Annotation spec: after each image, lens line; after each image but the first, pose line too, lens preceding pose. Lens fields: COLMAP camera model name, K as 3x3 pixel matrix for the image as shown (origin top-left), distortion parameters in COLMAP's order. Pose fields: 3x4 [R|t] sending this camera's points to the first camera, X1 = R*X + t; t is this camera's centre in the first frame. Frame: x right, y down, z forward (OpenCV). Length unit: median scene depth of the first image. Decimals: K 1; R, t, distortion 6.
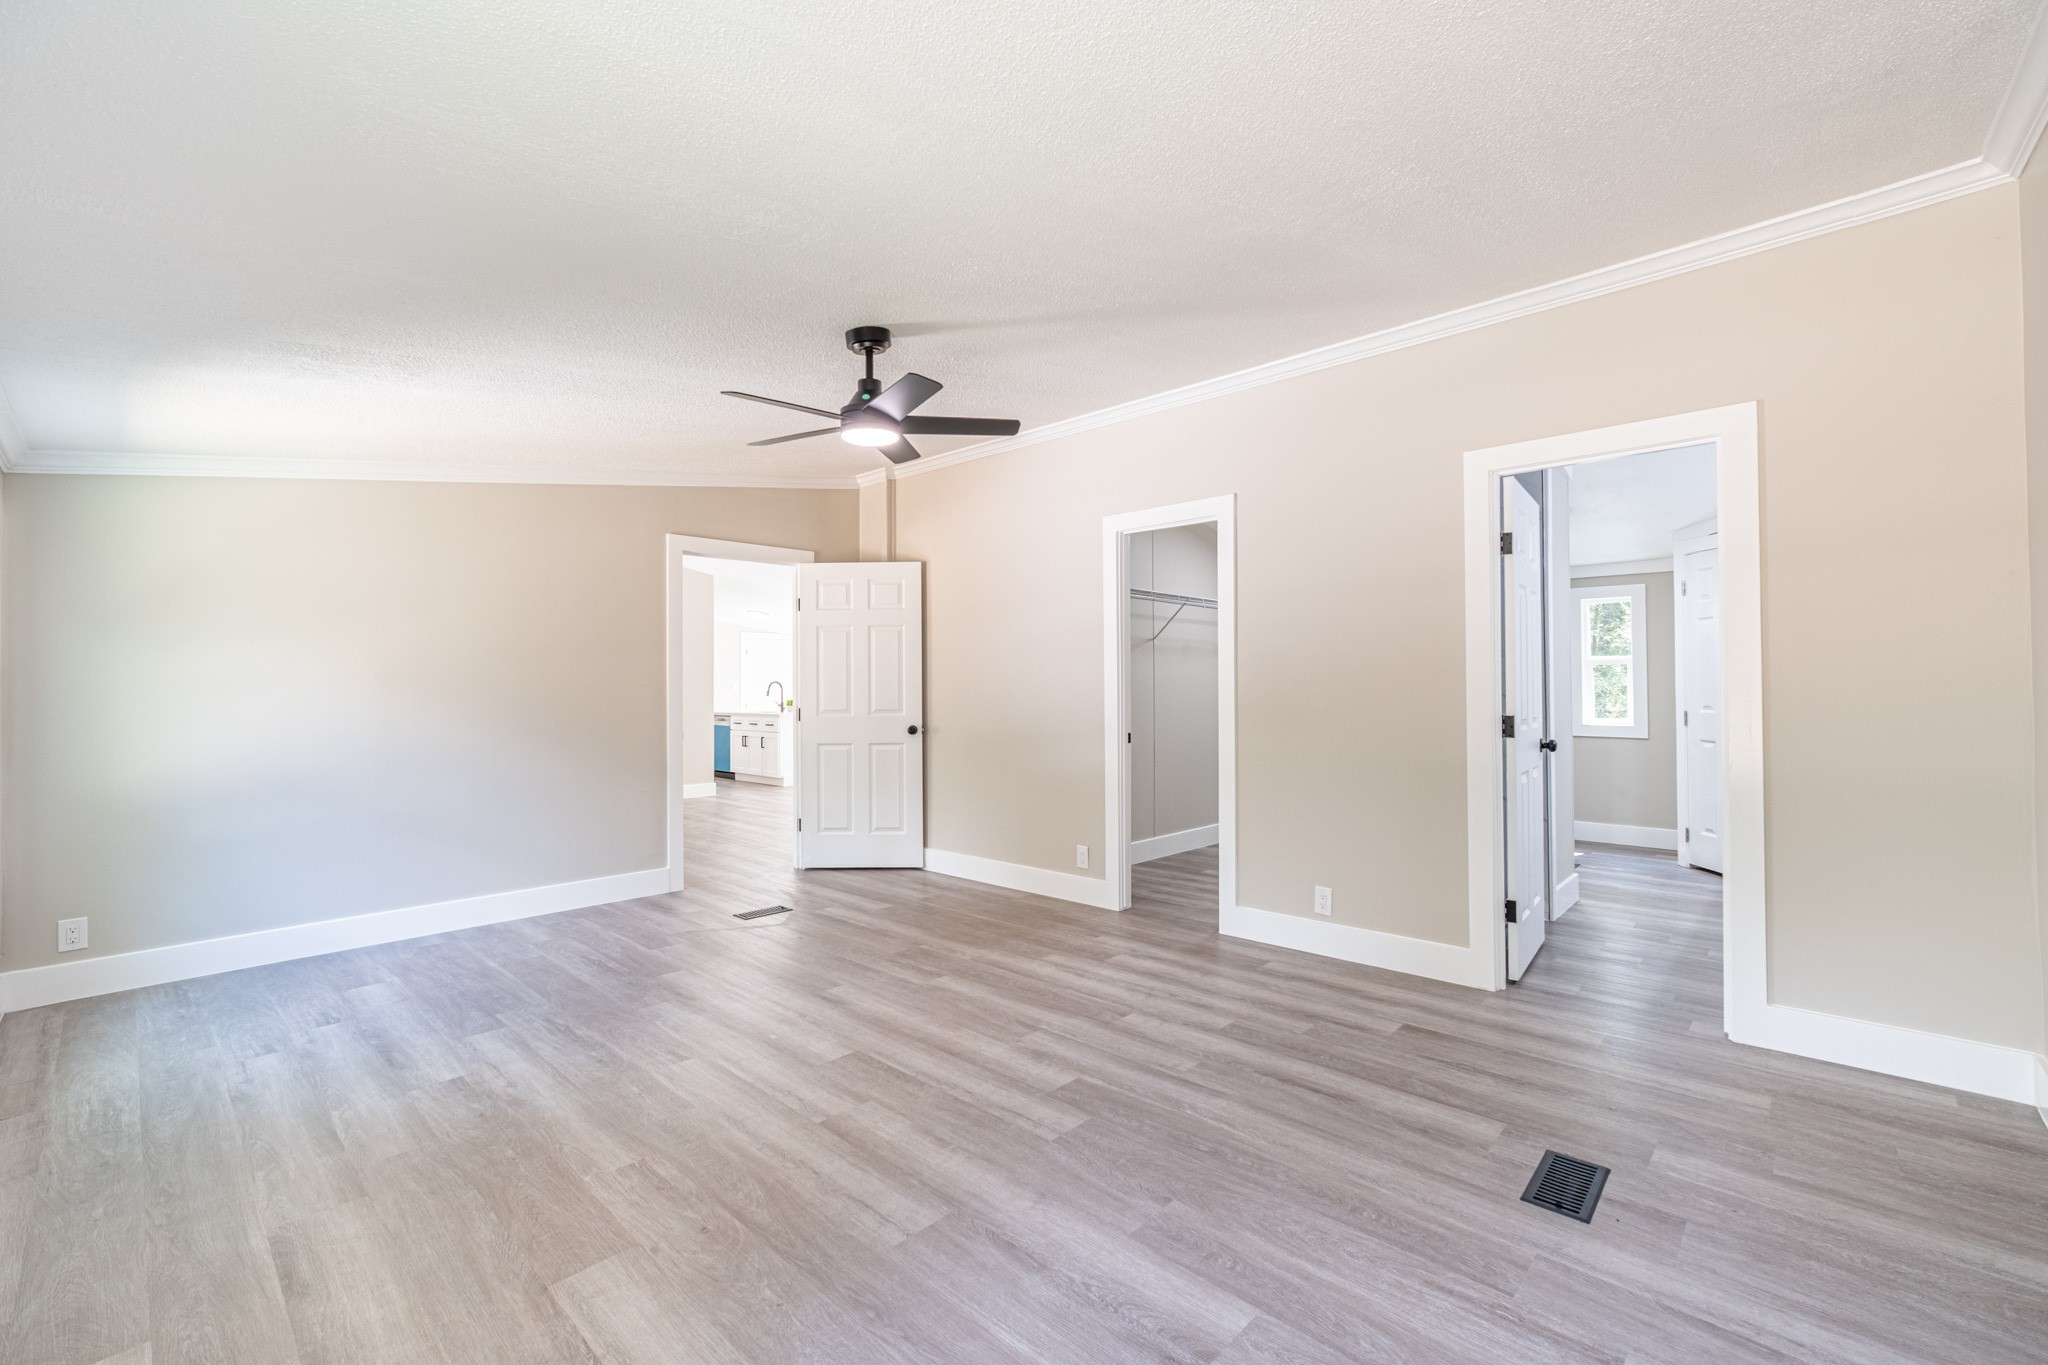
lens RADIAL K [[856.7, 0, 1019.4], [0, 856.7, 687.1], [0, 0, 1]] dist [-0.004534, 0.001006]
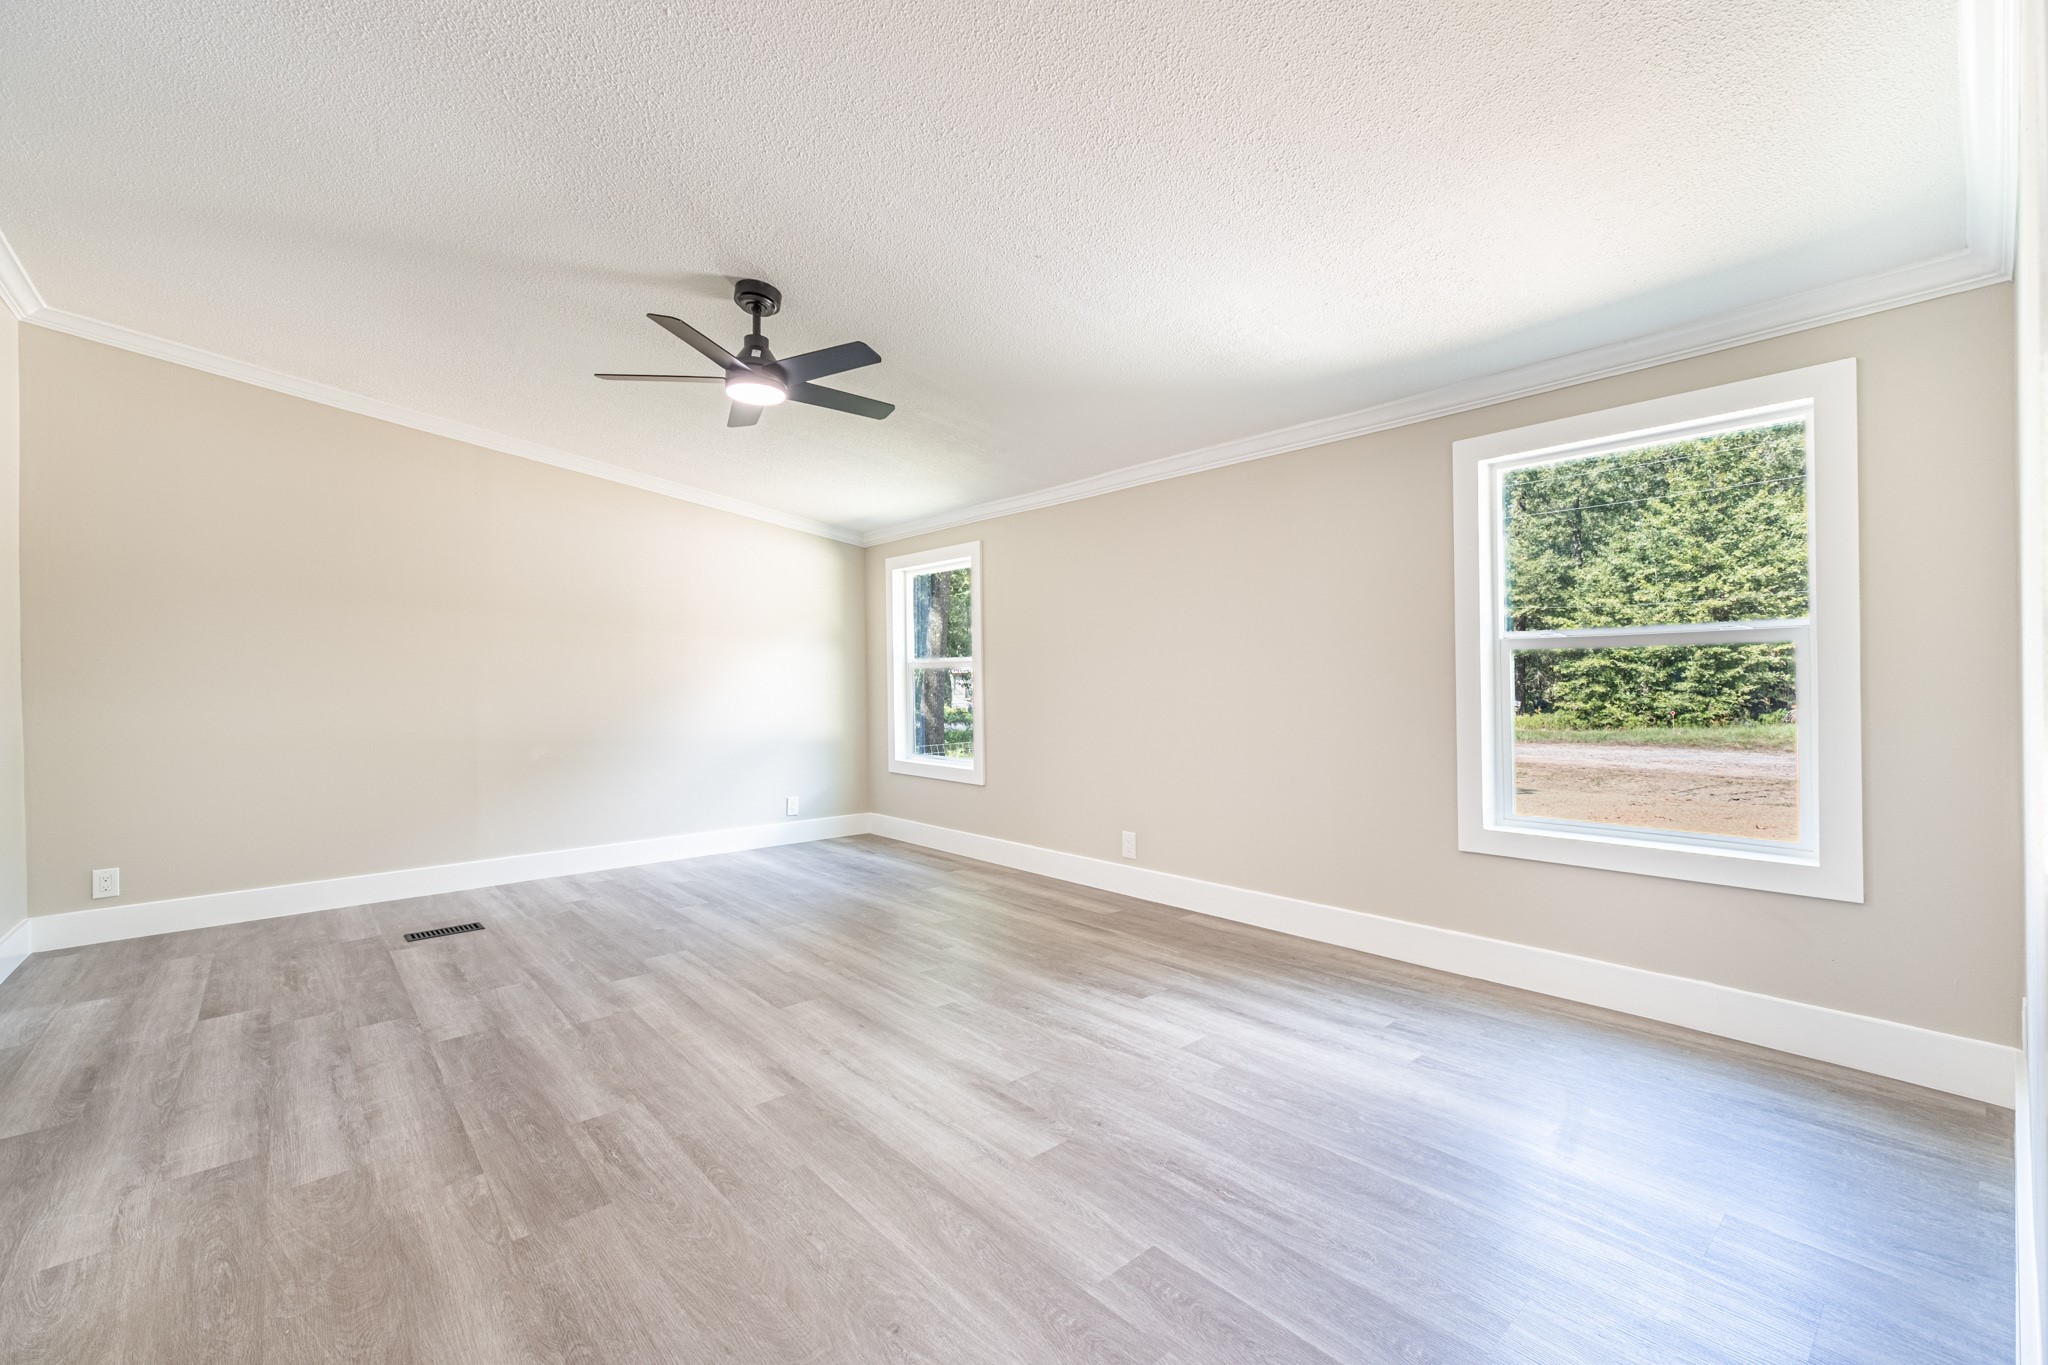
lens RADIAL K [[856.7, 0, 1020.0], [0, 856.7, 678.5], [0, 0, 1]] dist [-0.004534, 0.001006]
pose [[-0.995251, 0.021598, 0.094921, -0.515758], [0.021209, 0.999762, -0.005098, 0.042502], [-0.095008, -0.003061, -0.995472, 1.774551]]
